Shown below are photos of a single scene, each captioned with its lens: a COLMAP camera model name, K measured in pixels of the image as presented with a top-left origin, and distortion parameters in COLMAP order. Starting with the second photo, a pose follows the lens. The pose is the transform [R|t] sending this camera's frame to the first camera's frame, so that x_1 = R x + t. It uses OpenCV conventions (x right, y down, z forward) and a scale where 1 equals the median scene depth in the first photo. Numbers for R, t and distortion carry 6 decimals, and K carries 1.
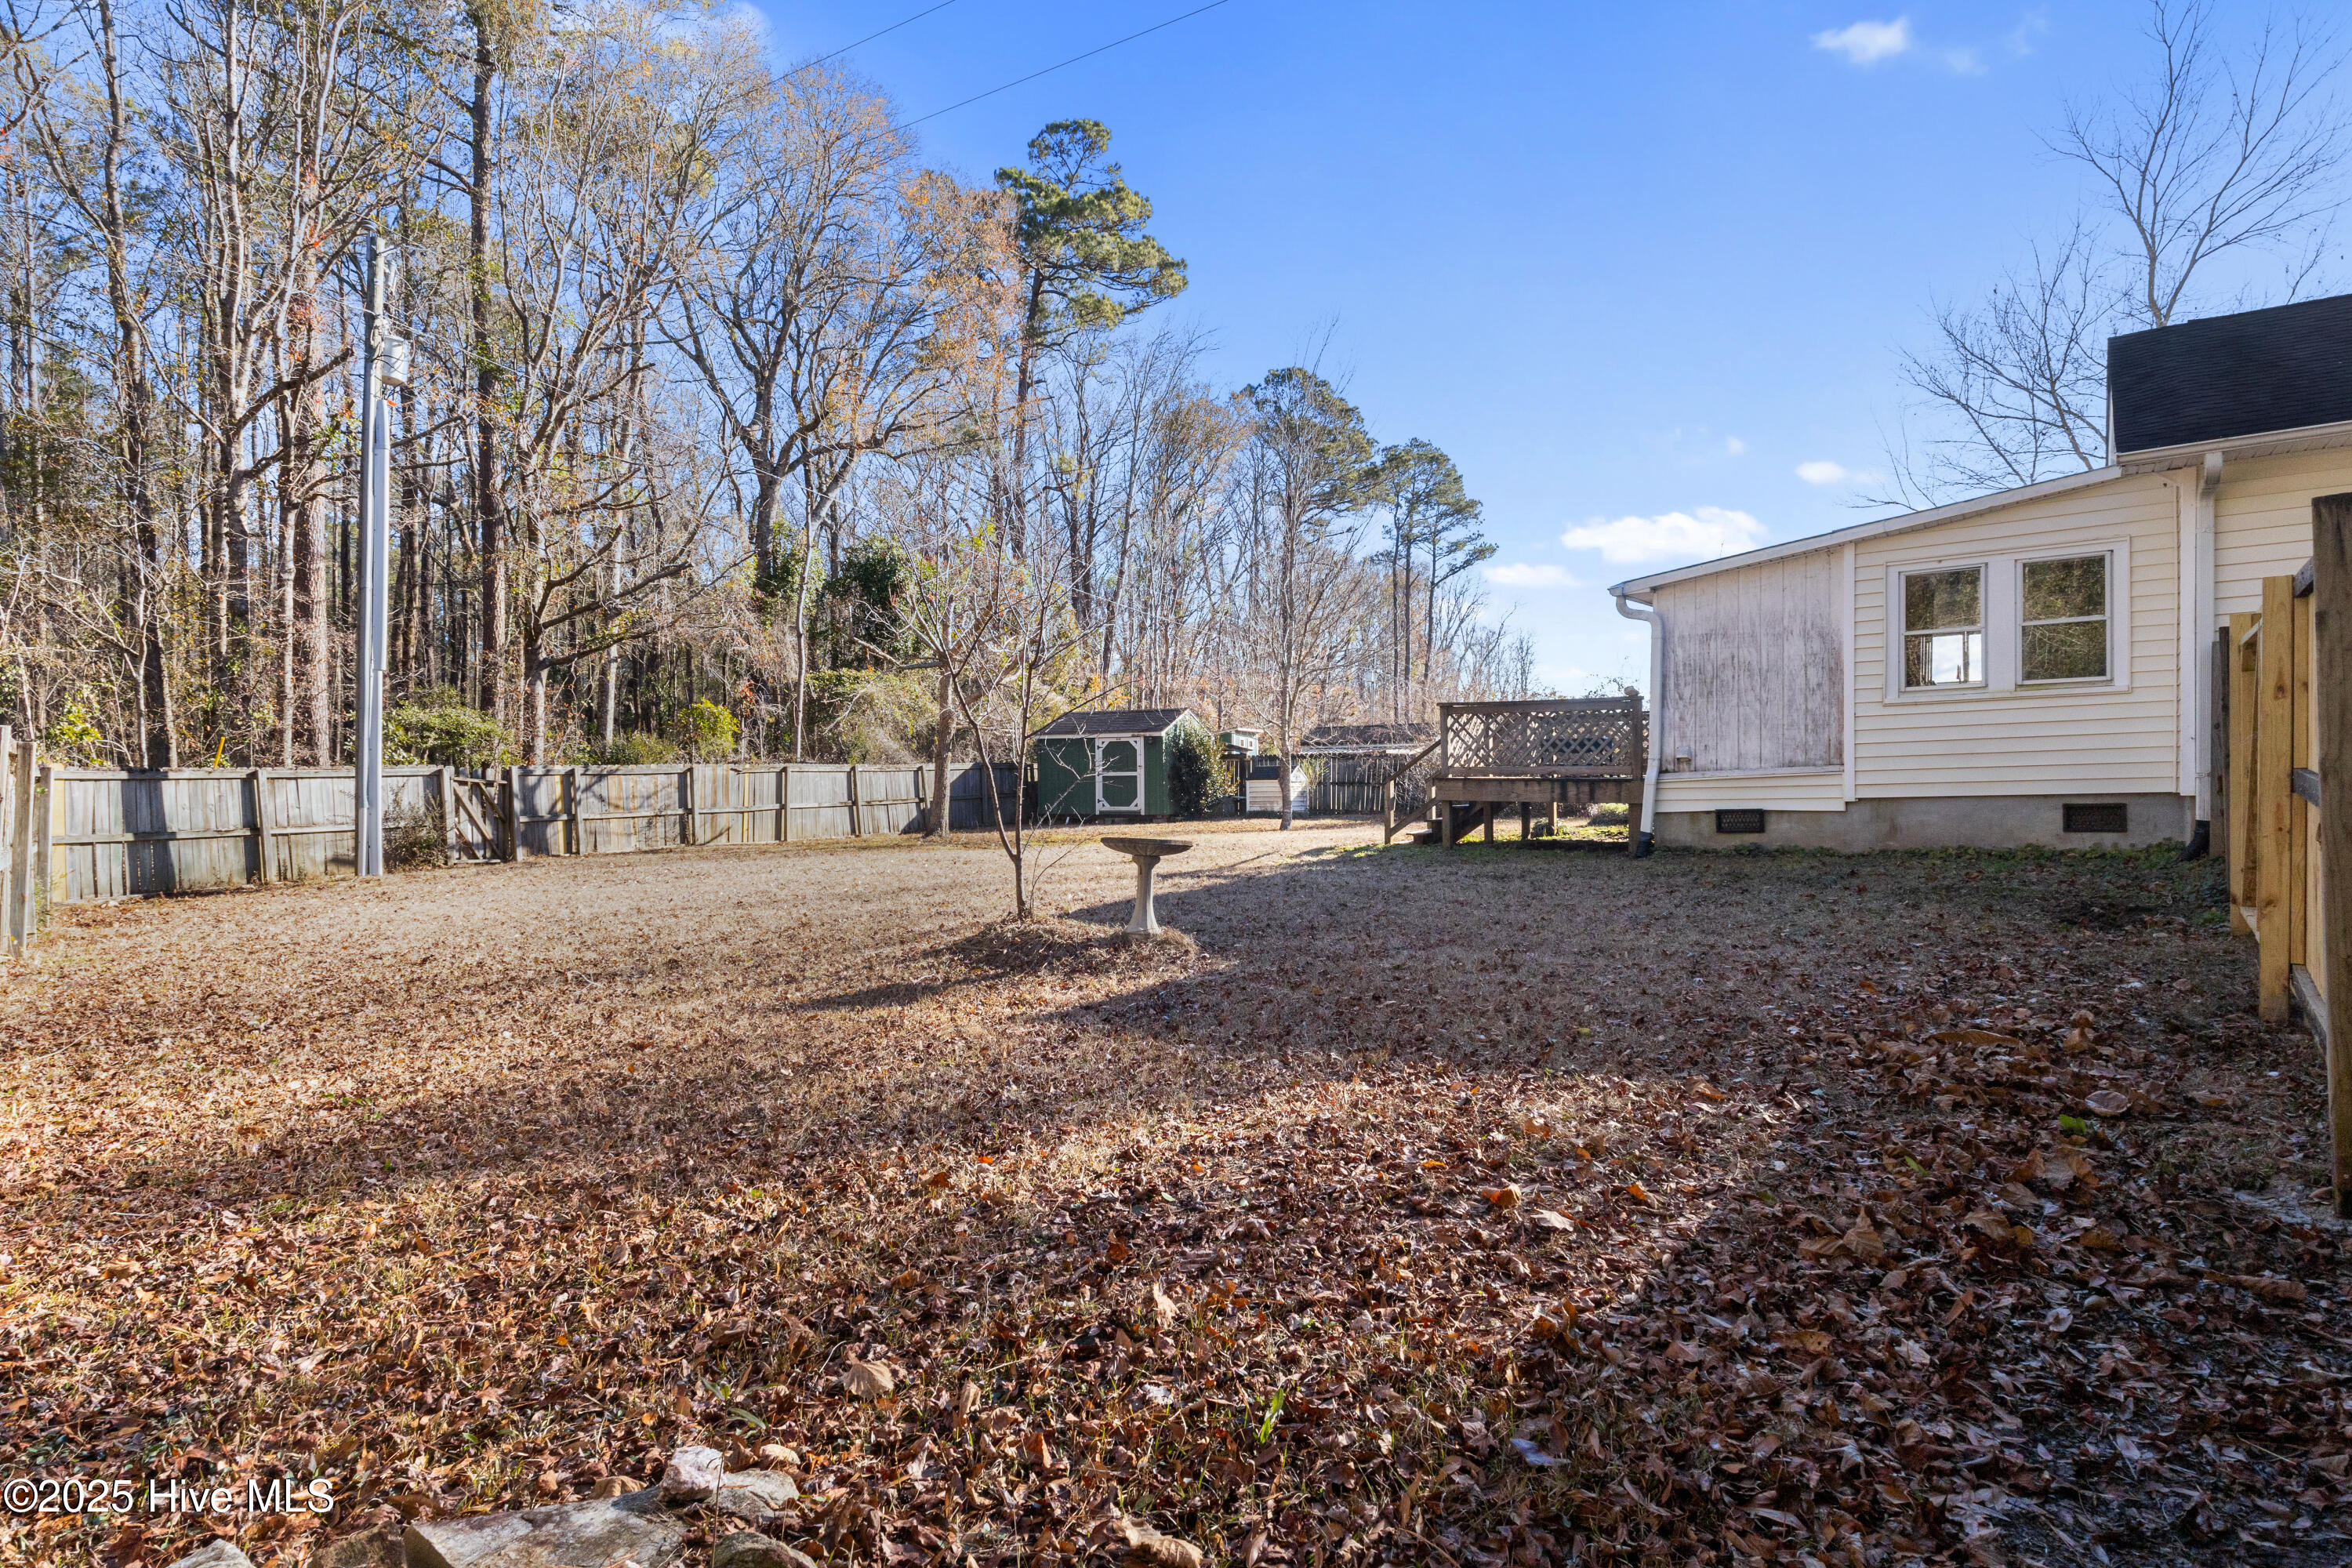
lens RADIAL K [[1326.1, 0, 1133.0], [0, 1326.1, 789.8], [0, 0, 1]] dist [0.002705, 0.000260]
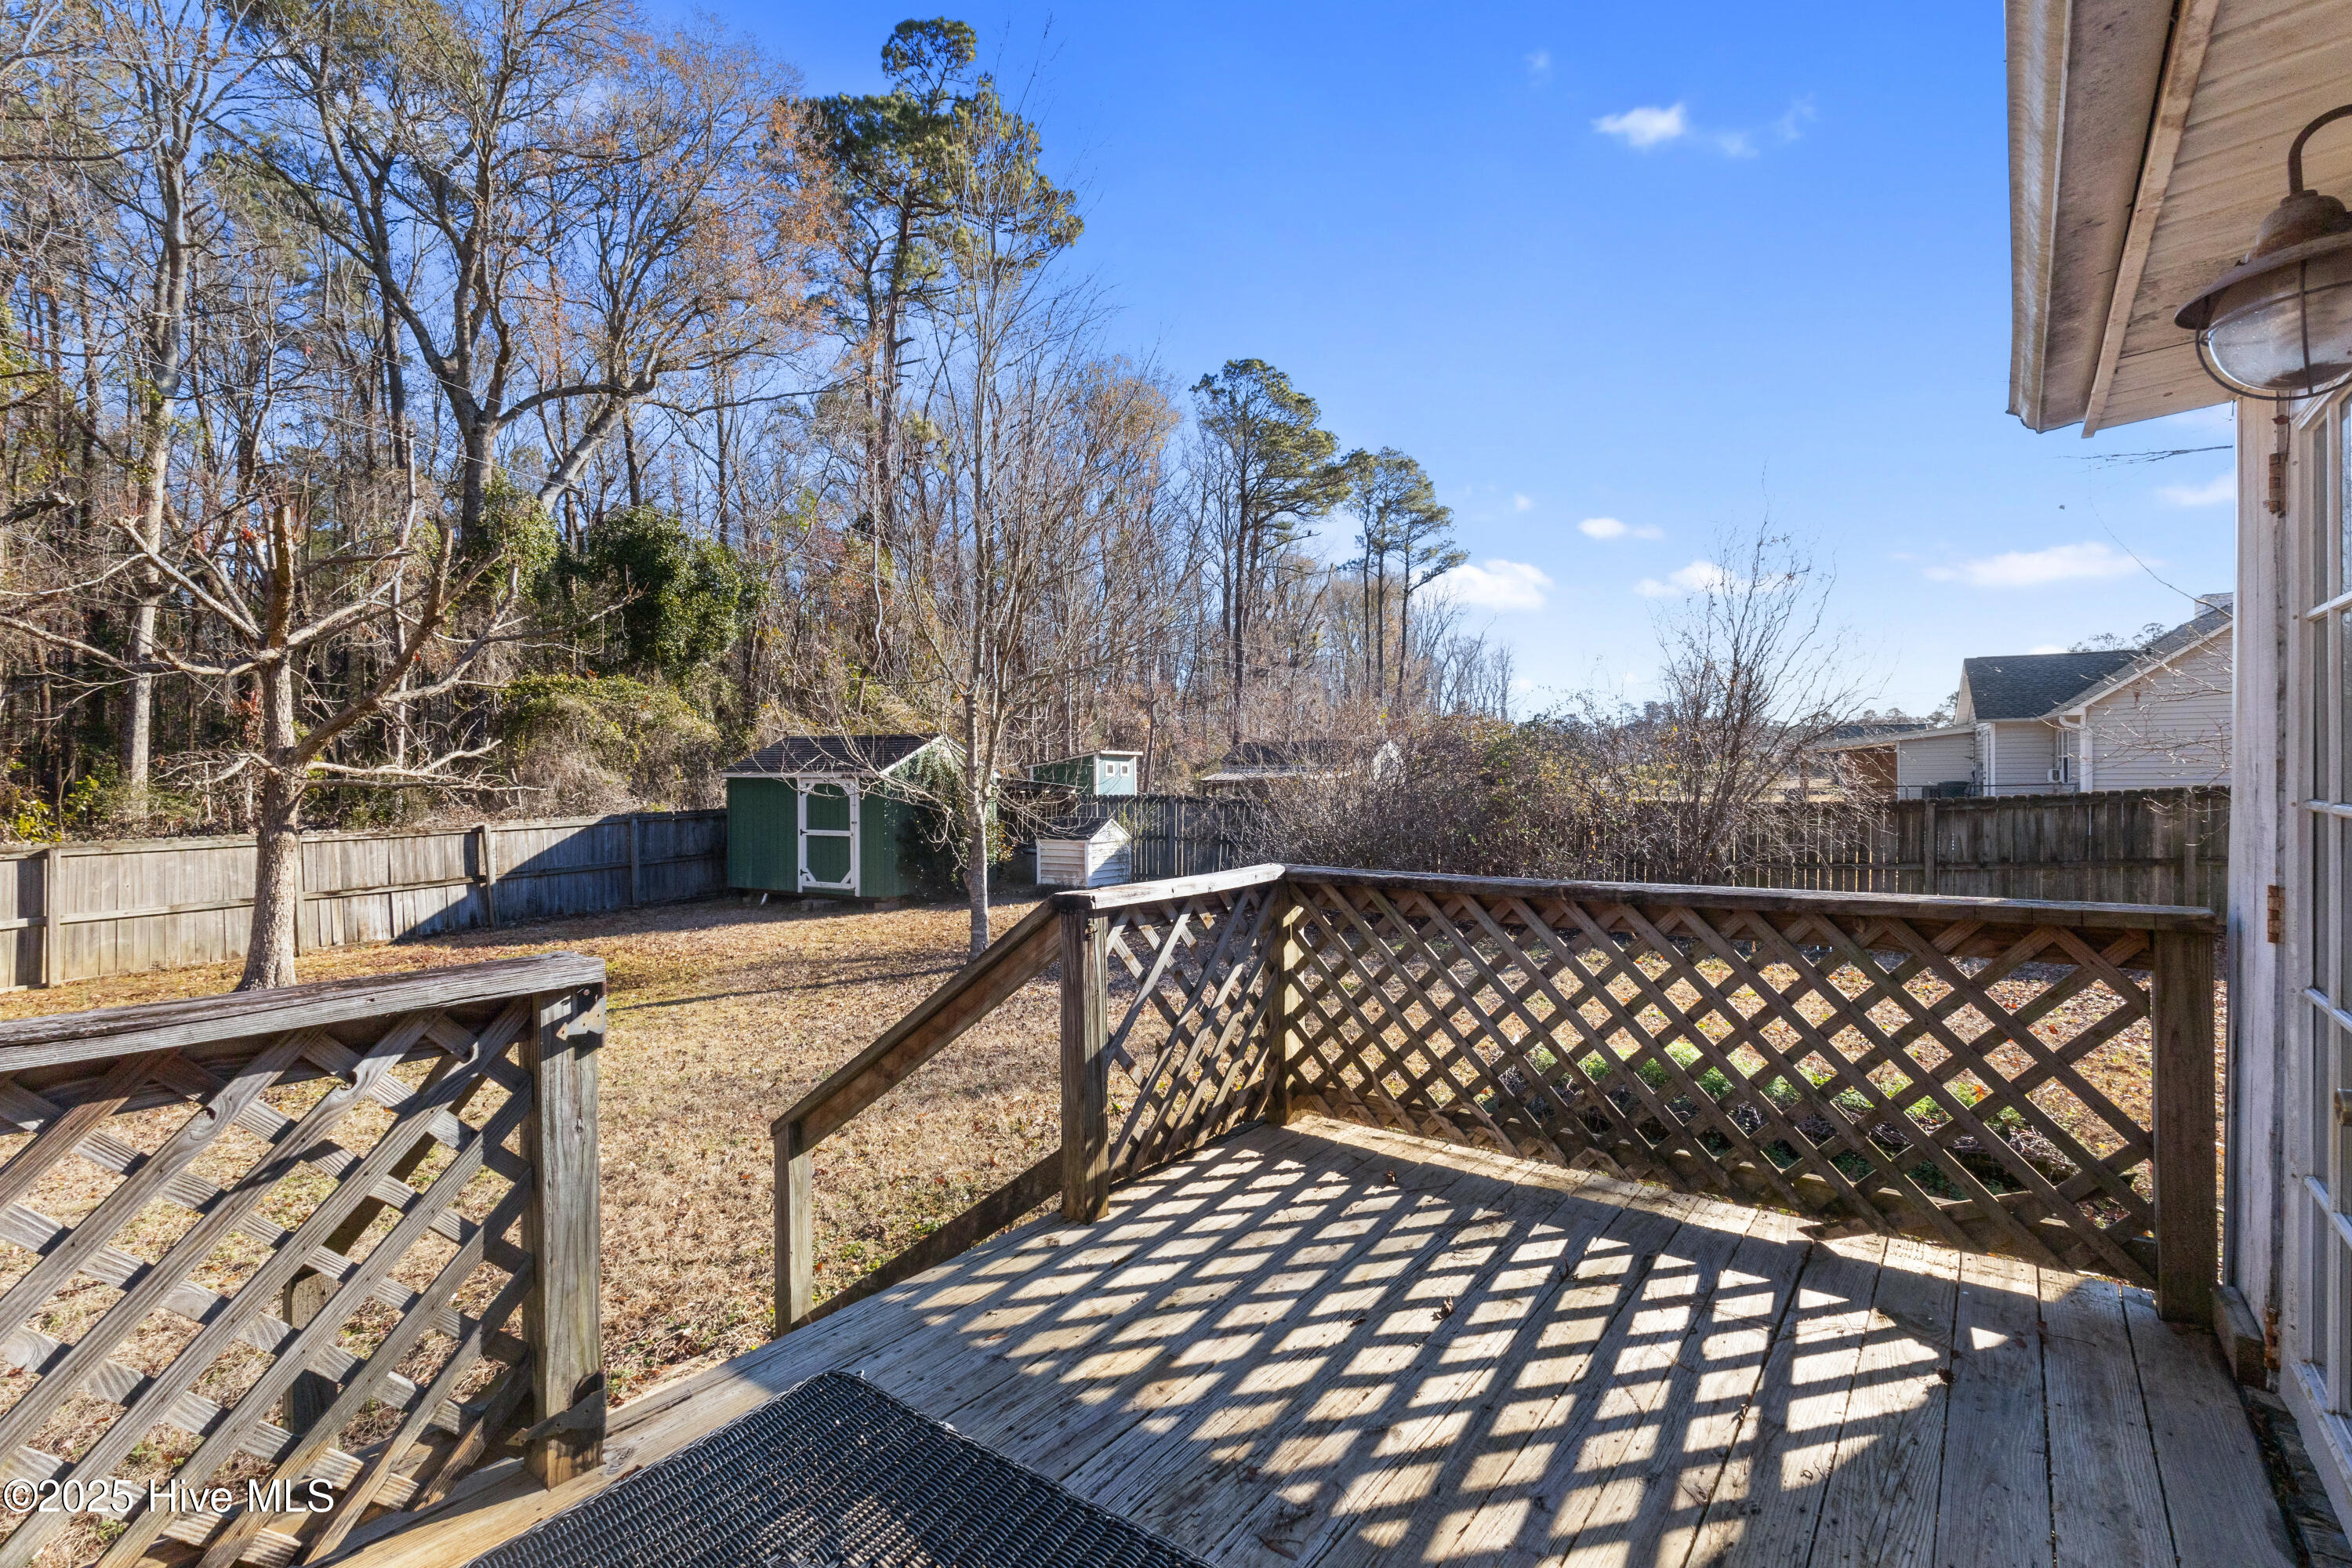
lens RADIAL K [[1144.3, 0, 1175.5], [0, 1144.3, 766.9], [0, 0, 1]] dist [-0.000752, -0.000007]
pose [[0.999989, -0.004134, 0.002055, 0.103225], [0.004161, 0.999907, -0.013017, -0.023854], [-0.002001, 0.013025, 0.999913, 0.279271]]
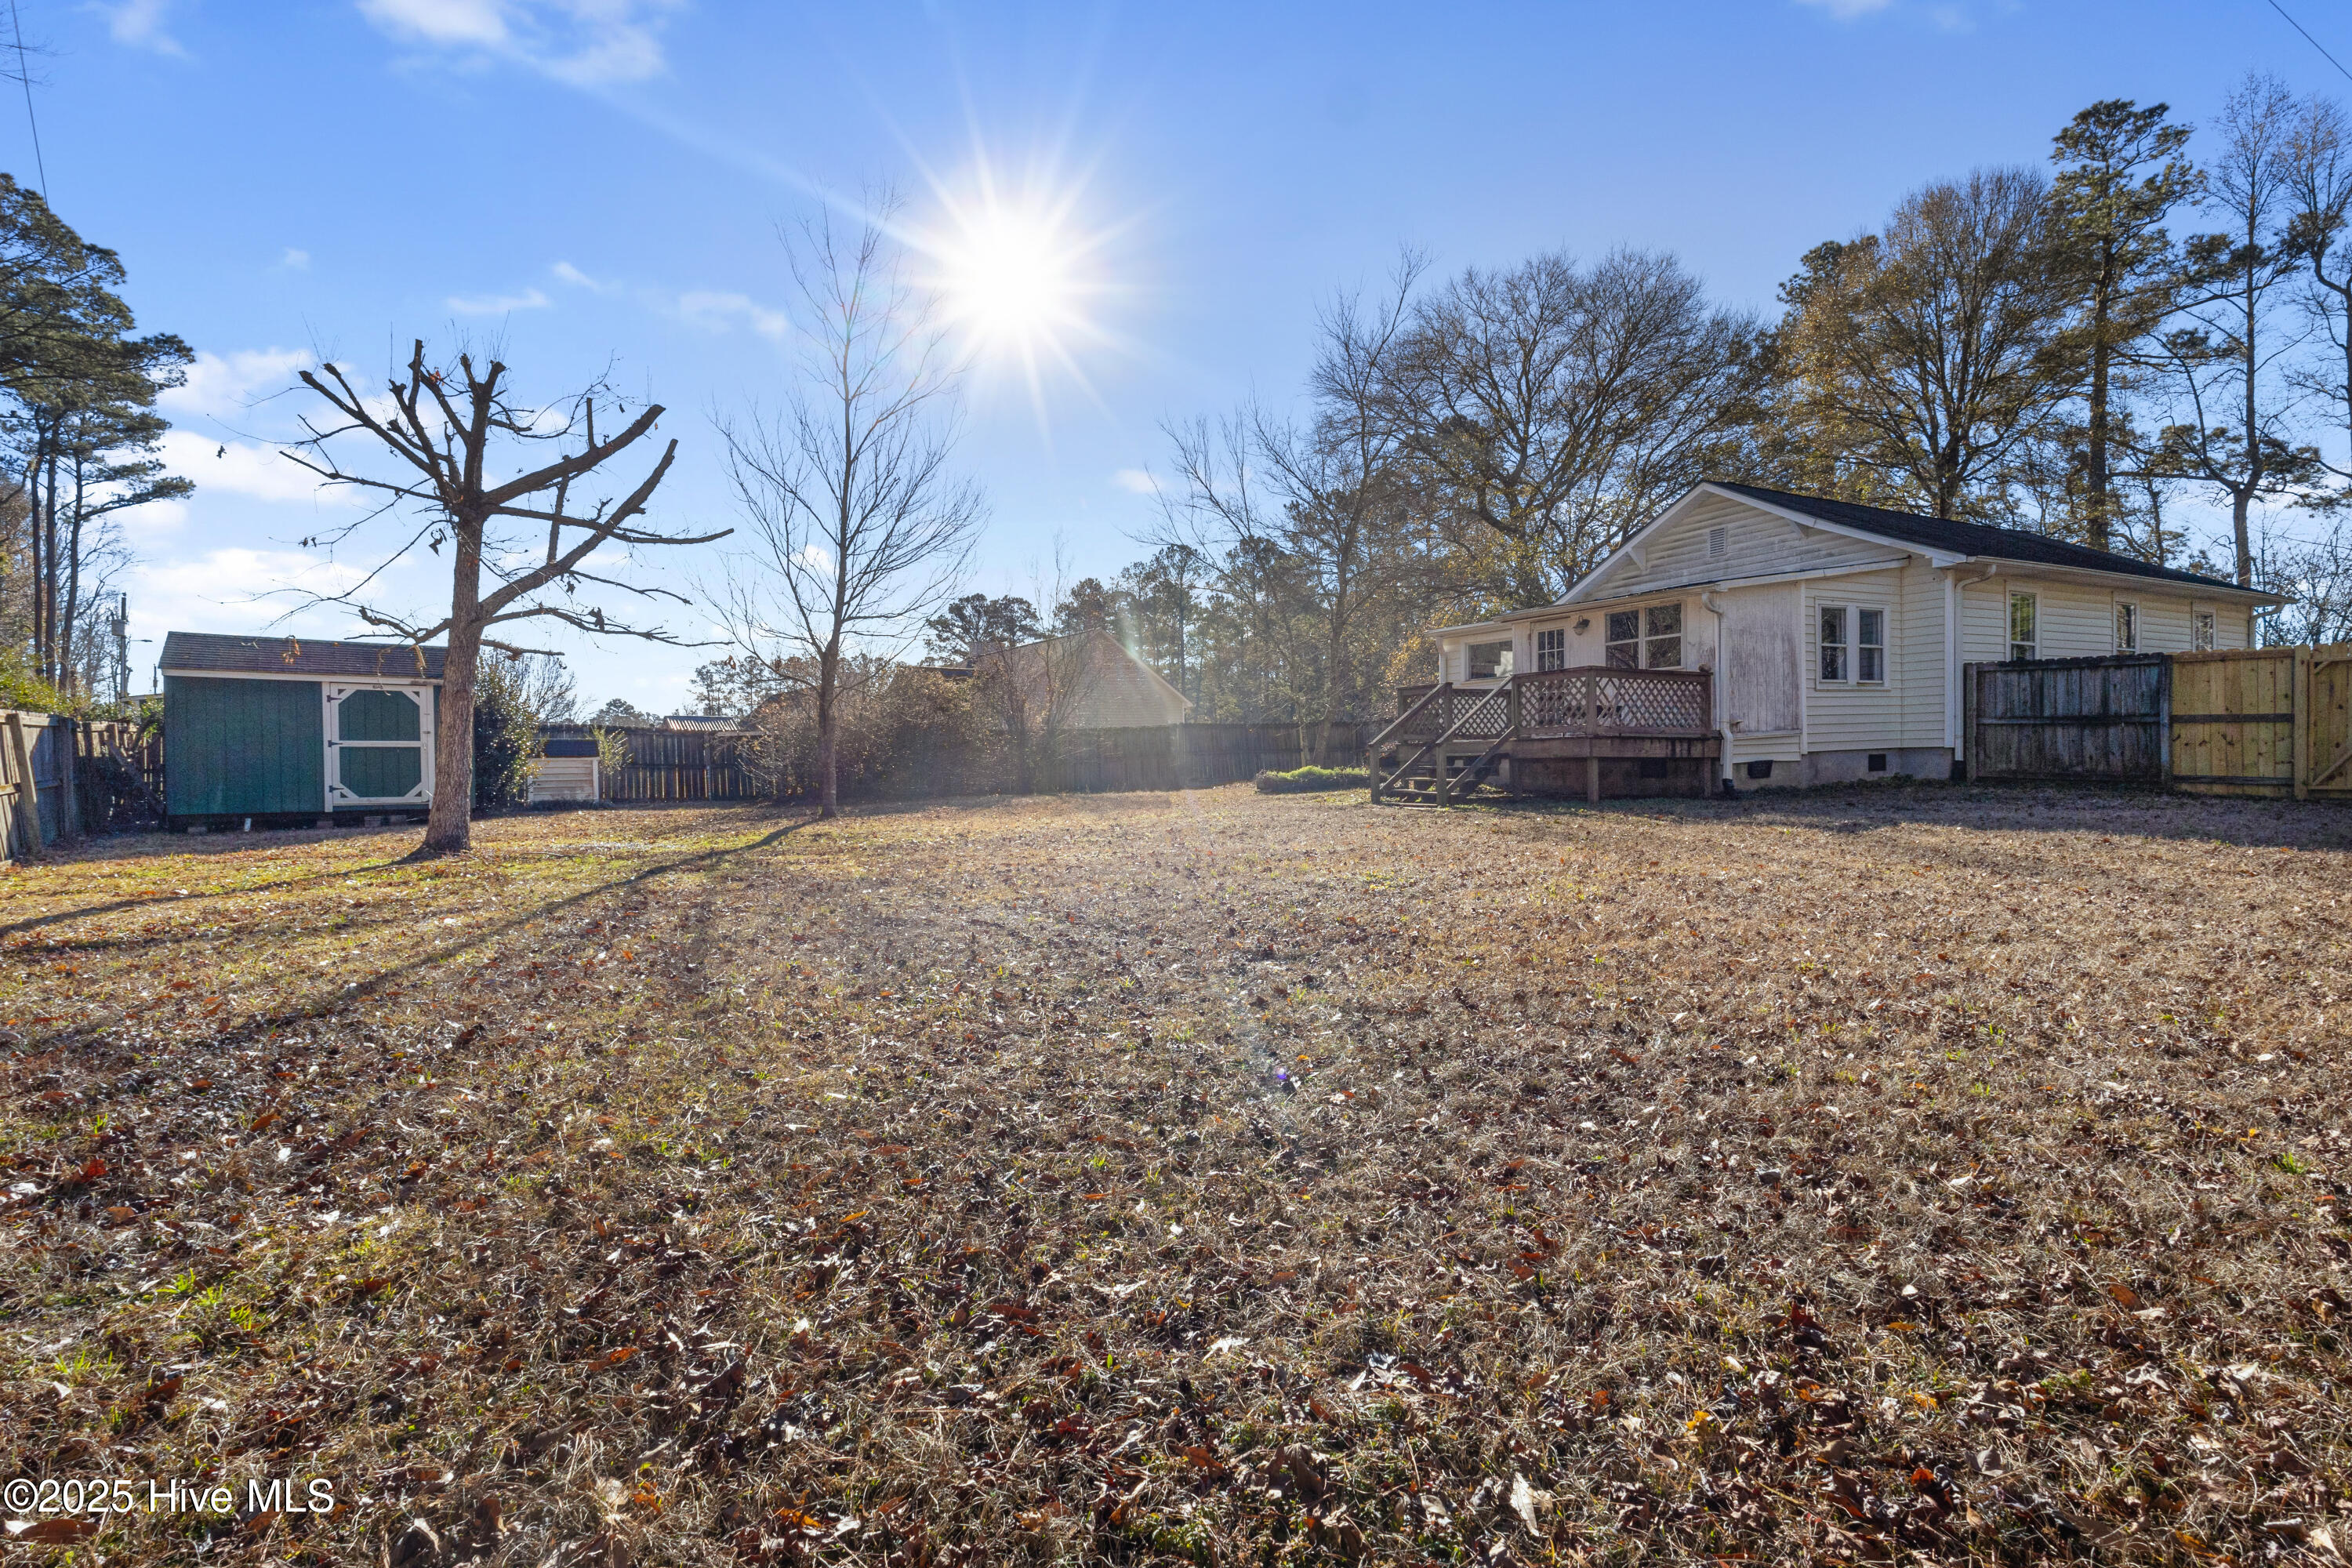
lens RADIAL K [[1144.3, 0, 1175.5], [0, 1144.3, 766.9], [0, 0, 1]] dist [-0.000752, -0.000007]
pose [[0.379176, 0.004099, 0.925315, -0.229863], [0.015903, 0.999814, -0.010945, 0.006541], [-0.925188, 0.018865, 0.379041, 0.297713]]
